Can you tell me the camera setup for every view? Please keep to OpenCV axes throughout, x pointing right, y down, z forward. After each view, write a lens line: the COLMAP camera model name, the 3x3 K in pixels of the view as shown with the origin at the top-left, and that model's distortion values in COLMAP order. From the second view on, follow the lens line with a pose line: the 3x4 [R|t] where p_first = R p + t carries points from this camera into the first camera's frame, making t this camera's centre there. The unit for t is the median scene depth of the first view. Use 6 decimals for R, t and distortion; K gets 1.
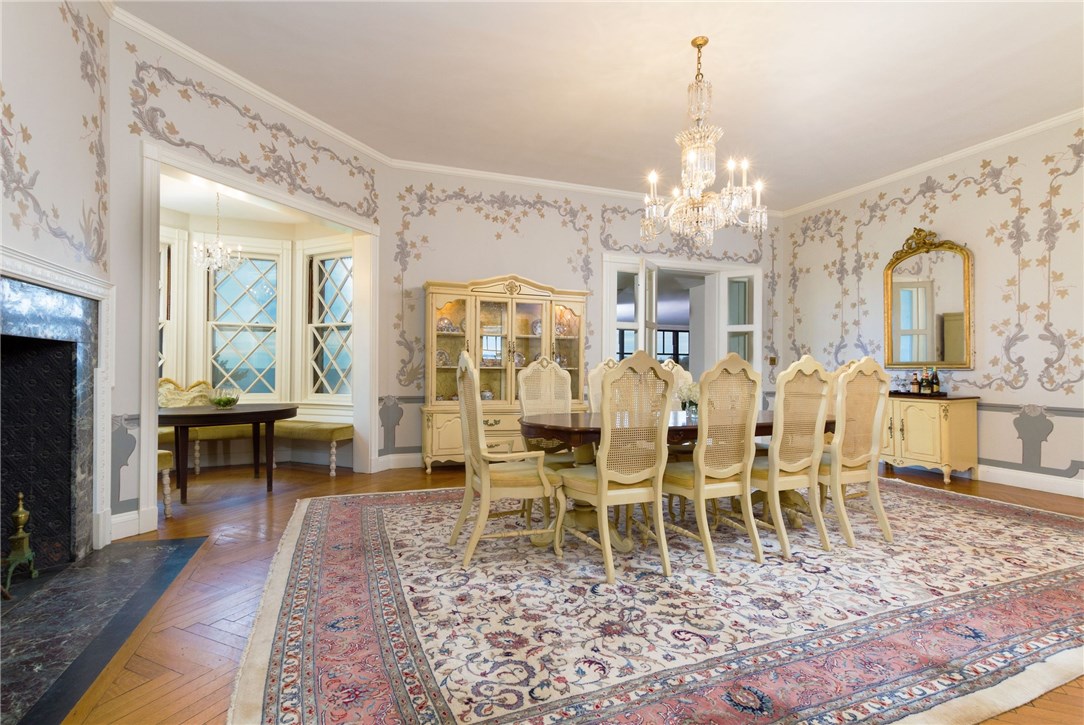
lens RADIAL K [[513.3, 0, 569.1], [0, 513.3, 366.3], [0, 0, 1]] dist [0.014122, -0.010671]
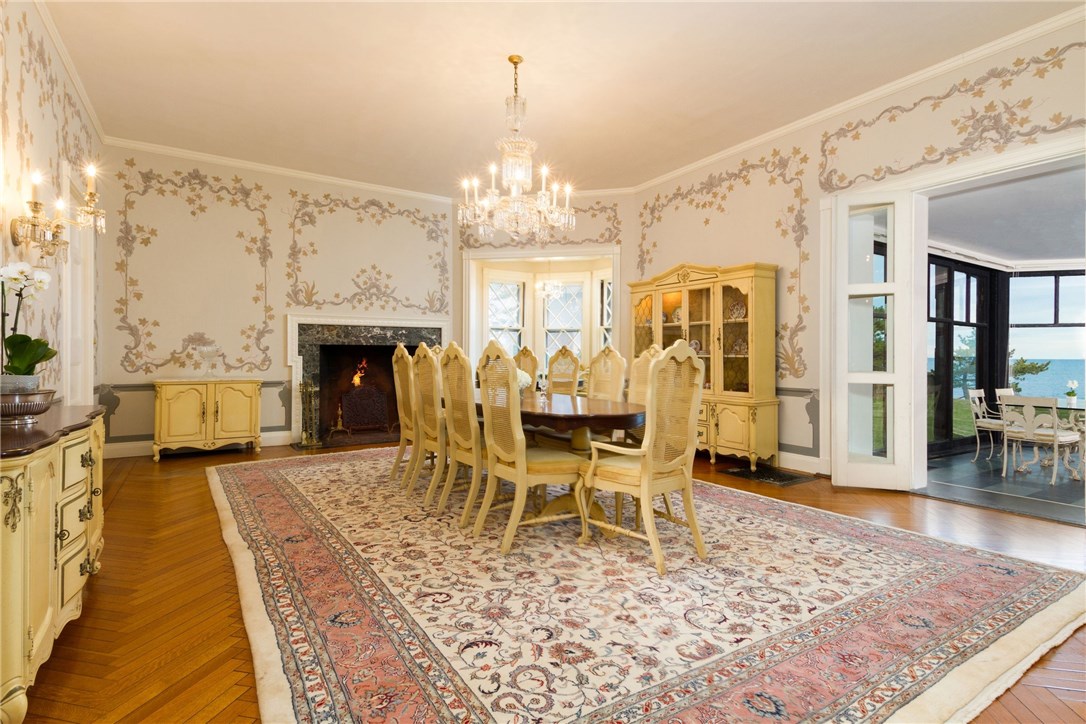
lens RADIAL K [[561.1, 0, 543.0], [0, 561.1, 362.0], [0, 0, 1]] dist [0.022023, 0.000324]
pose [[0.175147, 0.005897, -0.984525, 1.029957], [0.005978, 0.999957, 0.007053, 0.006525], [0.984524, -0.007121, 0.175104, 0.594221]]
